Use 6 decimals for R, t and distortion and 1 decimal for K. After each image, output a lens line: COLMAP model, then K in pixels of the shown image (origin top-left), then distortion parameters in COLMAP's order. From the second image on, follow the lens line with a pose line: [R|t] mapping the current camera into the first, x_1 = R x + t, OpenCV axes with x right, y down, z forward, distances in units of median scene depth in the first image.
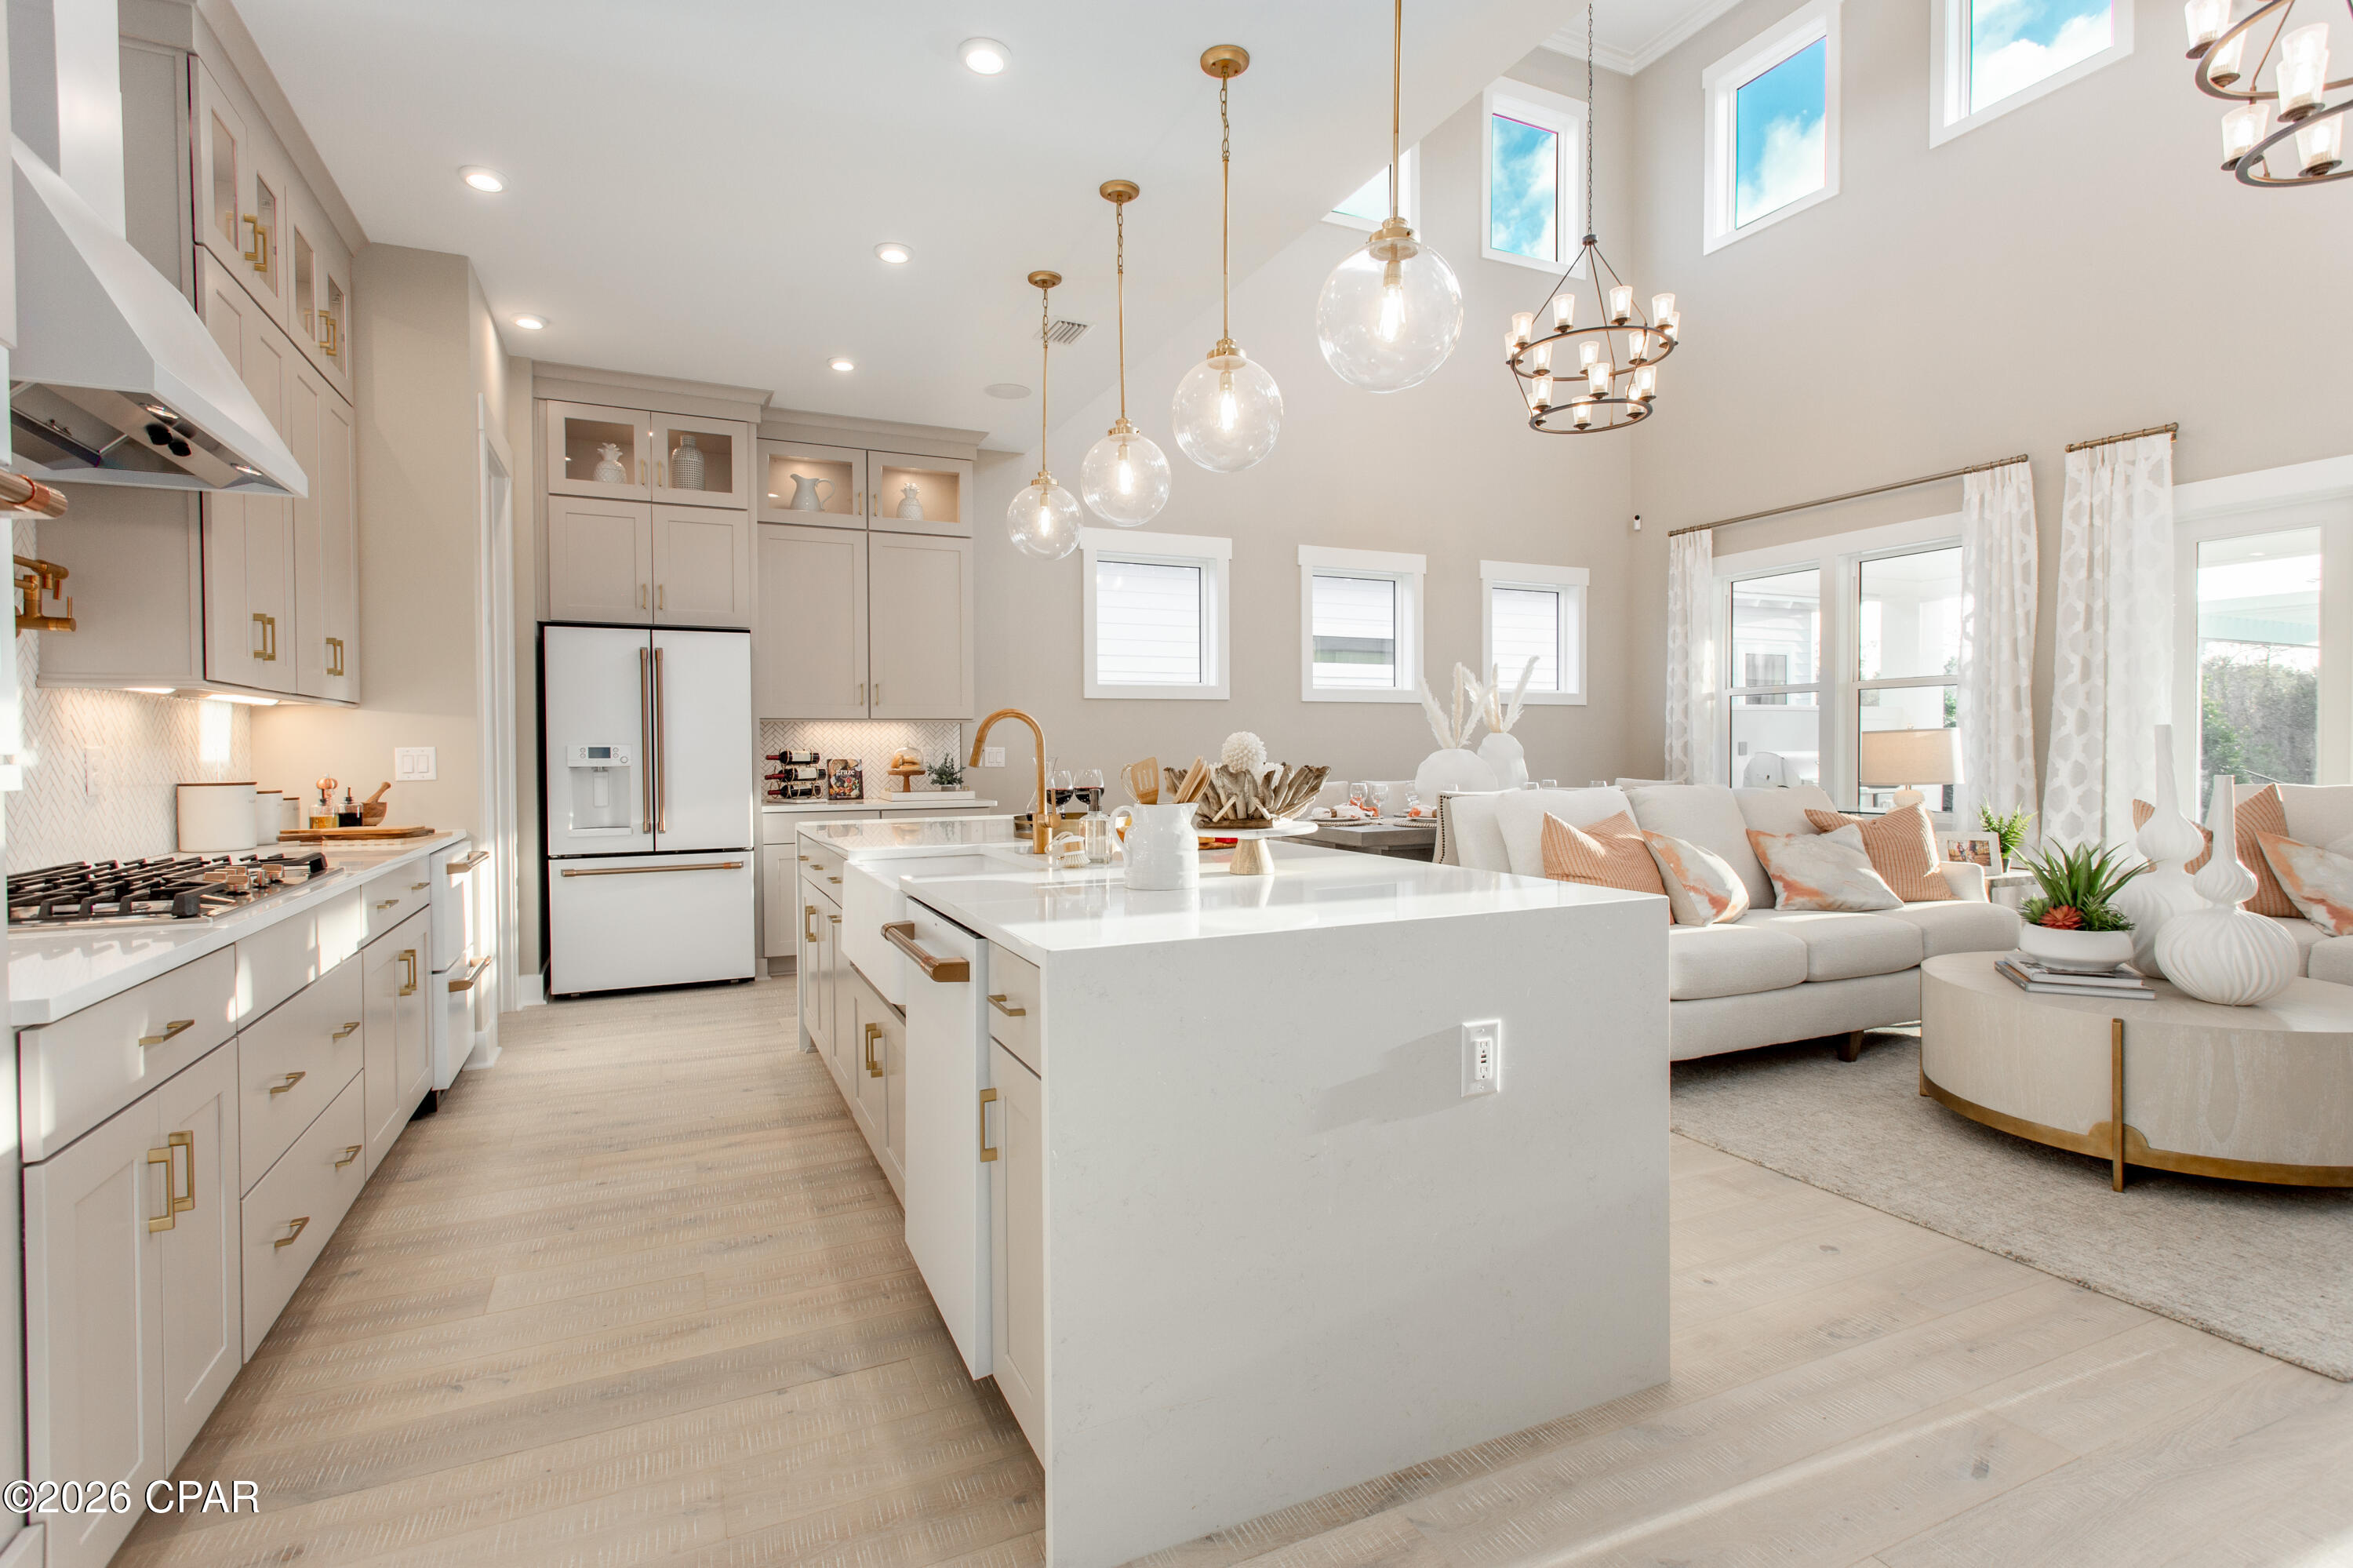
lens RADIAL K [[1112.1, 0, 1178.1], [0, 1112.1, 765.6], [0, 0, 1]] dist [0.008761, -0.000024]
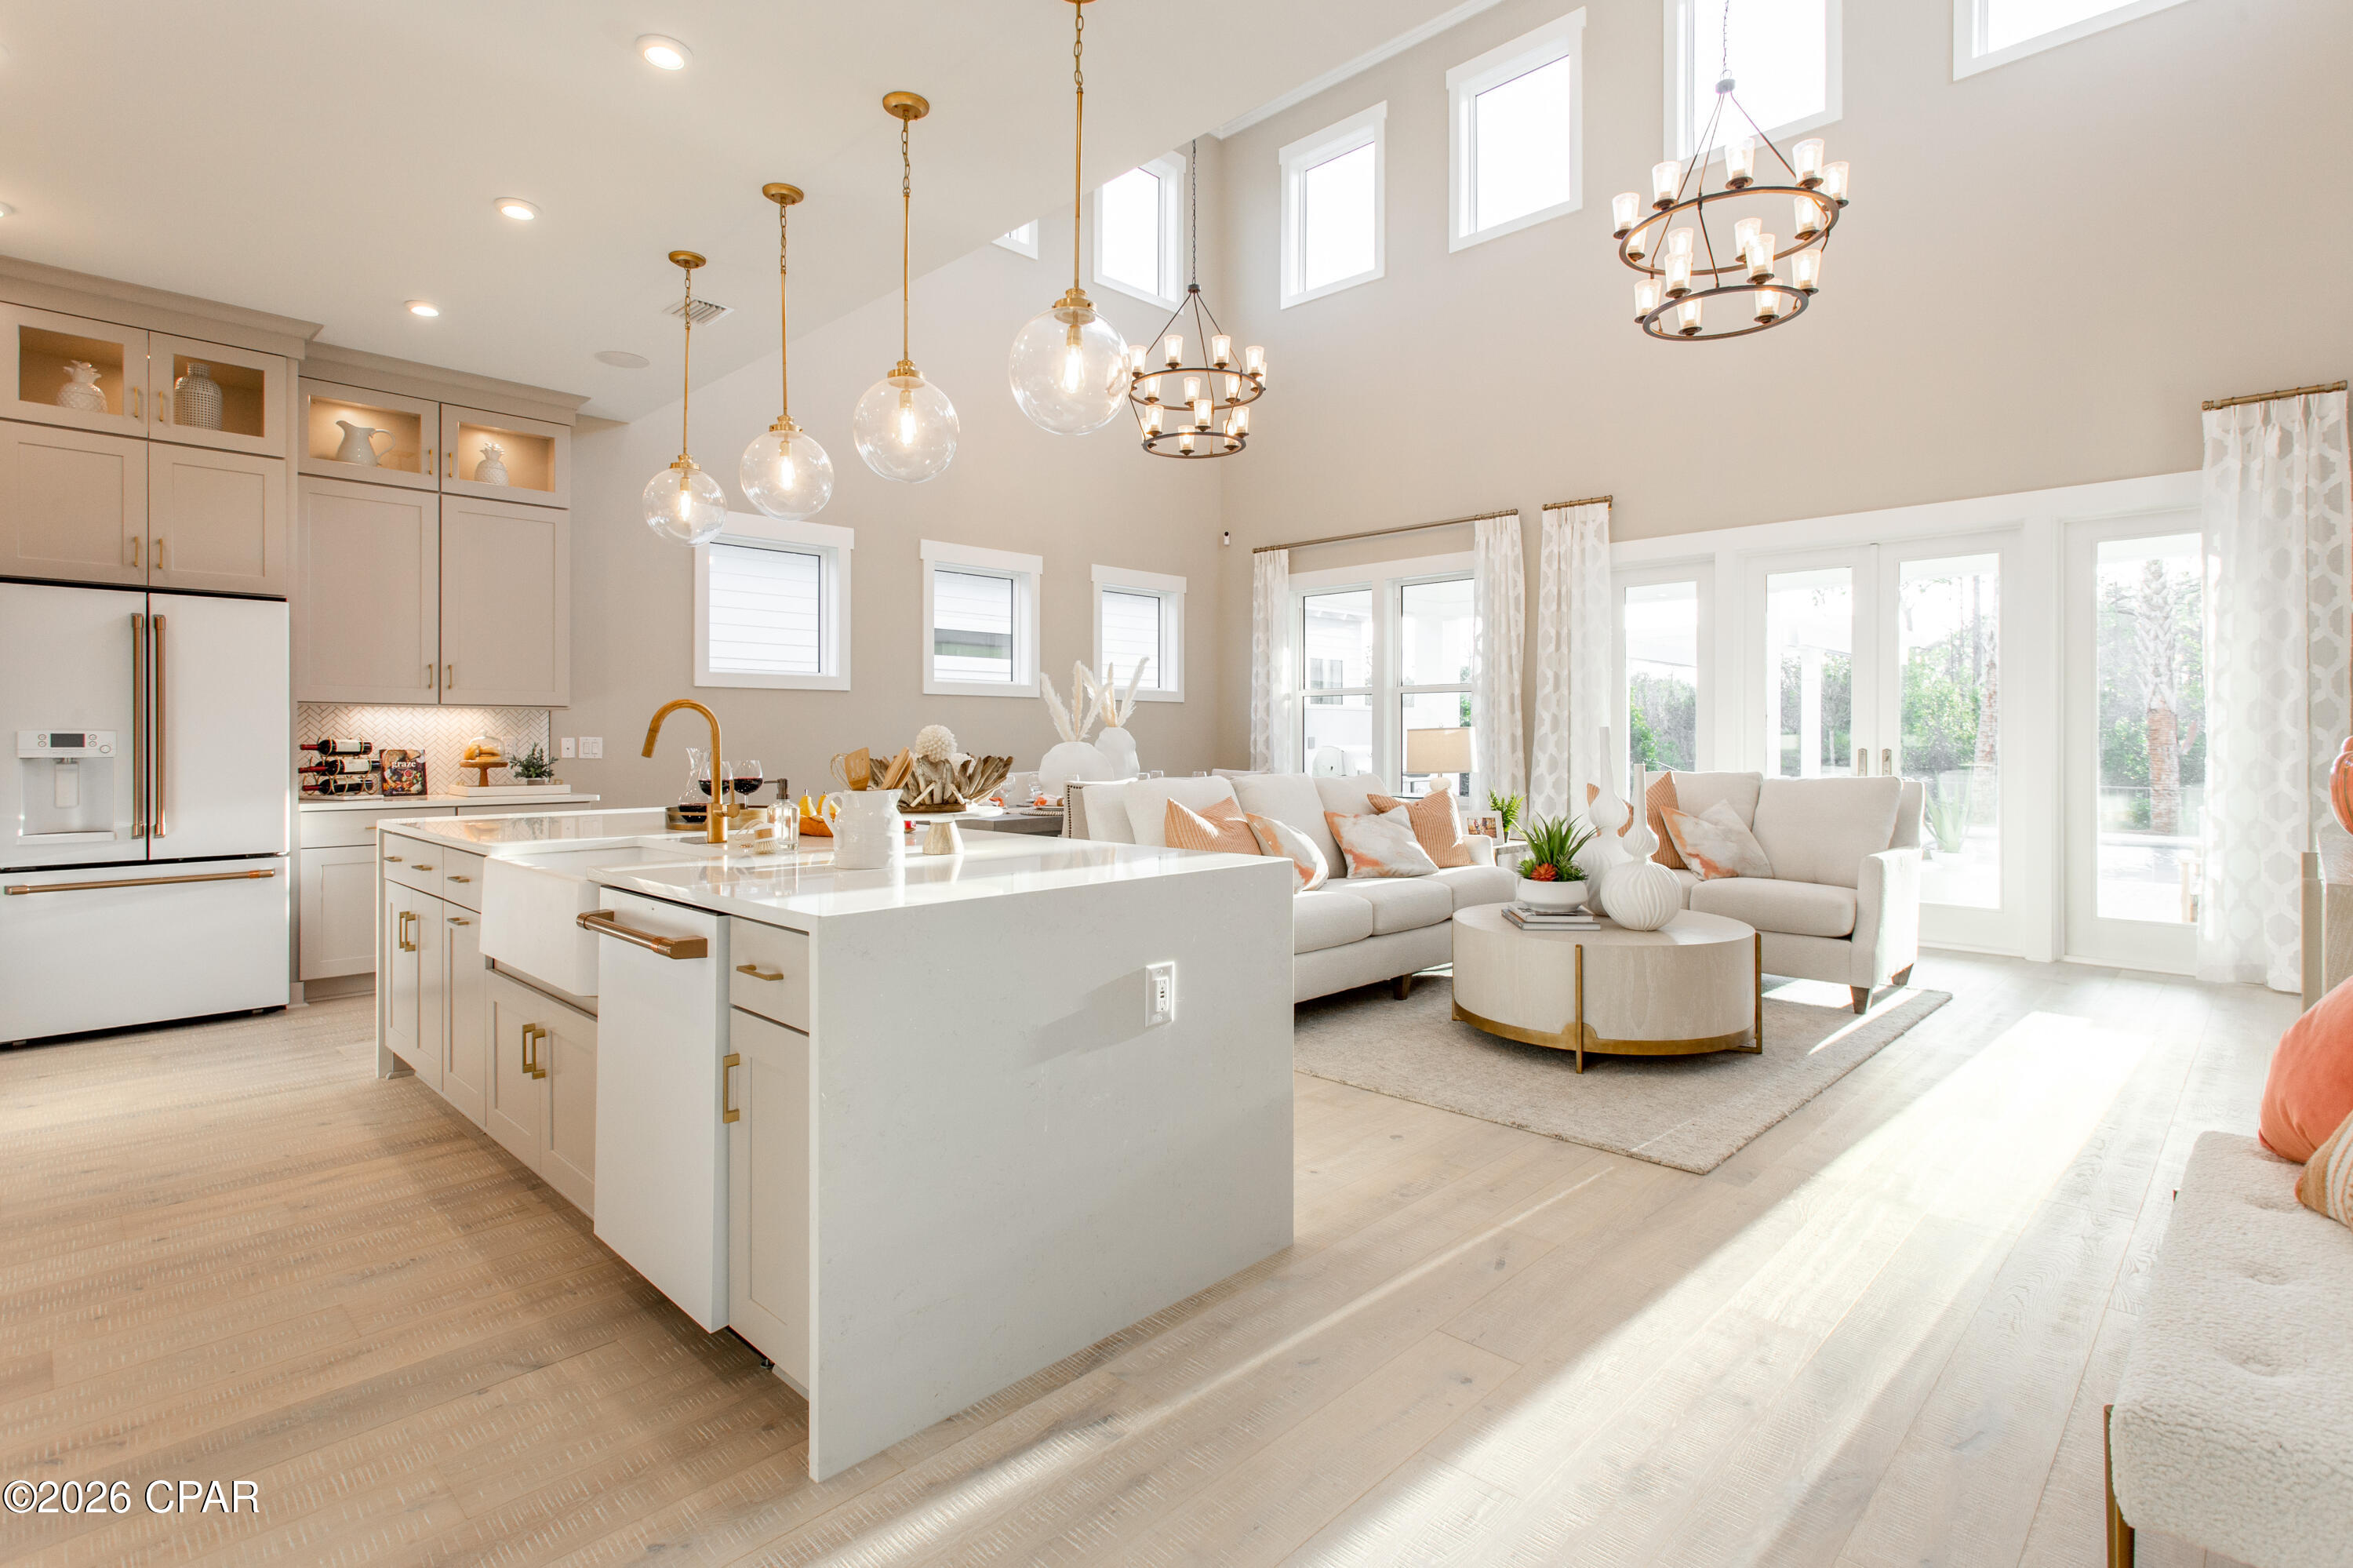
lens RADIAL K [[1132.7, 0, 1175.8], [0, 1132.7, 735.3], [0, 0, 1]] dist [0.010020, 0.000608]
pose [[0.936492, 0.007720, 0.350604, -0.059445], [-0.000612, 0.999792, -0.020382, 0.001283], [-0.350688, 0.018873, 0.936302, -0.070685]]
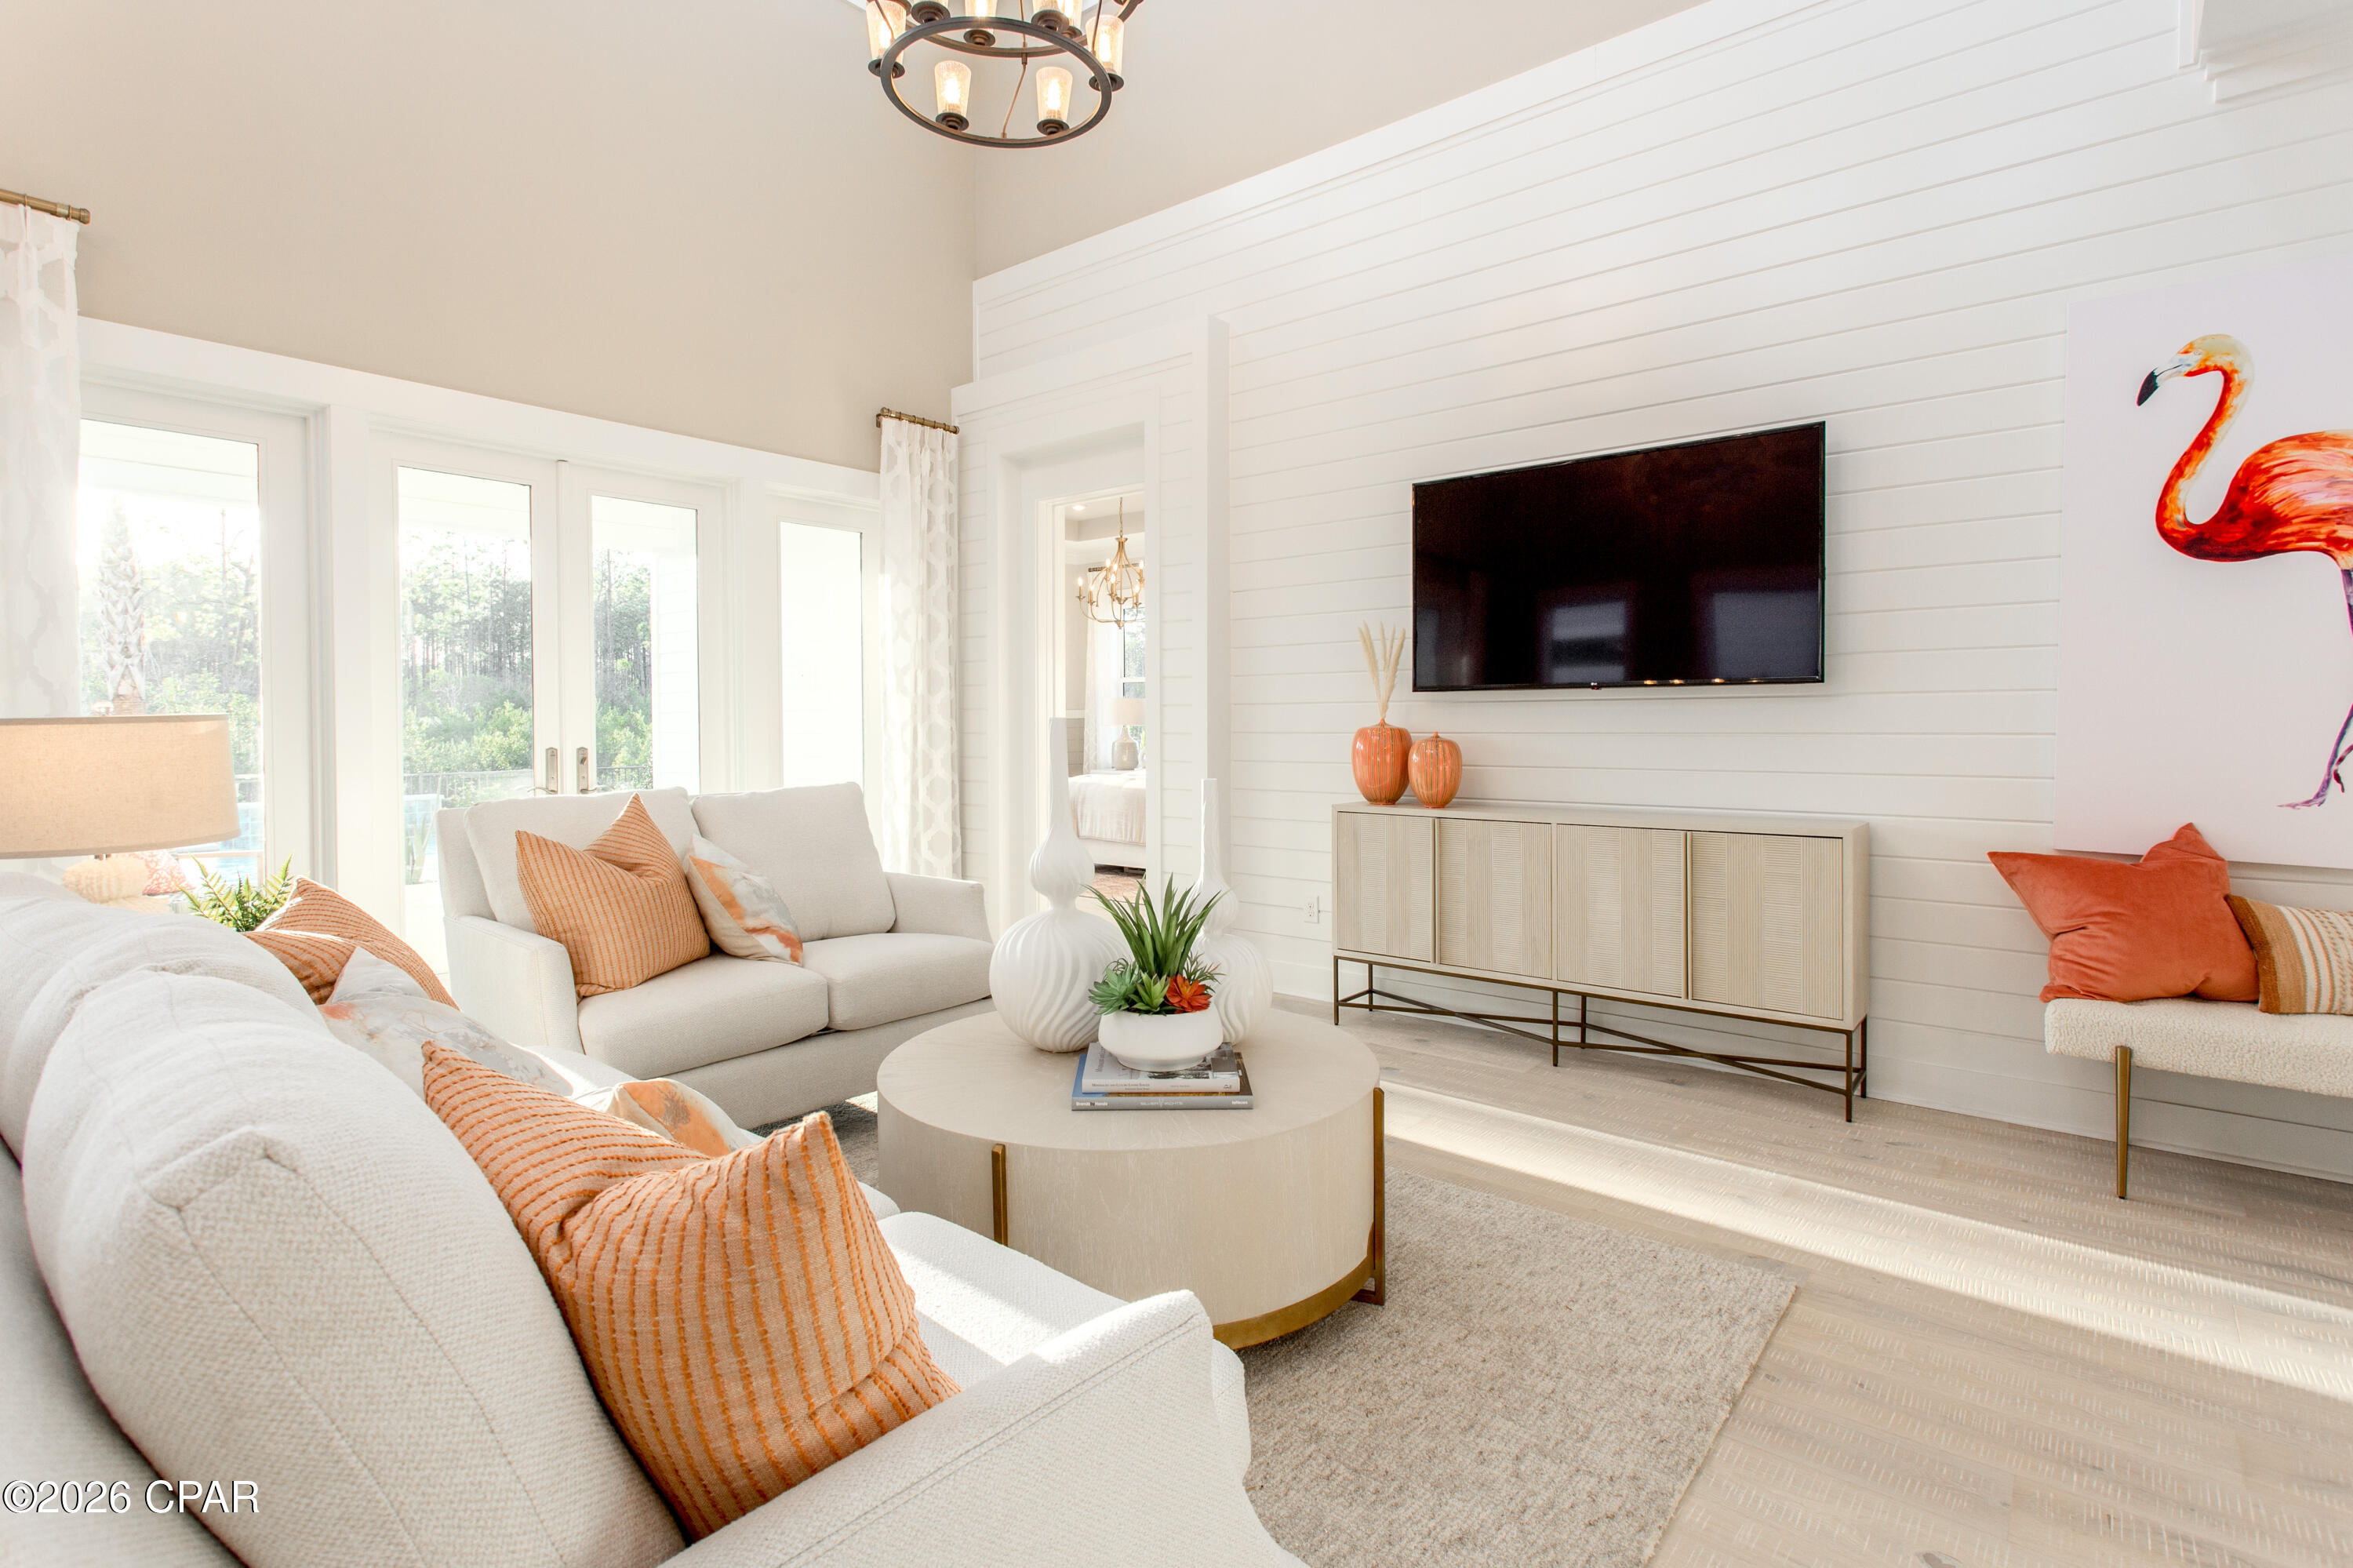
lens RADIAL K [[1132.7, 0, 1175.8], [0, 1132.7, 735.3], [0, 0, 1]] dist [0.010020, 0.000608]
pose [[-0.422469, -0.001661, 0.906376, 0.103147], [0.021476, 0.999699, 0.011842, -0.023179], [-0.906123, 0.024468, -0.422306, 0.900447]]
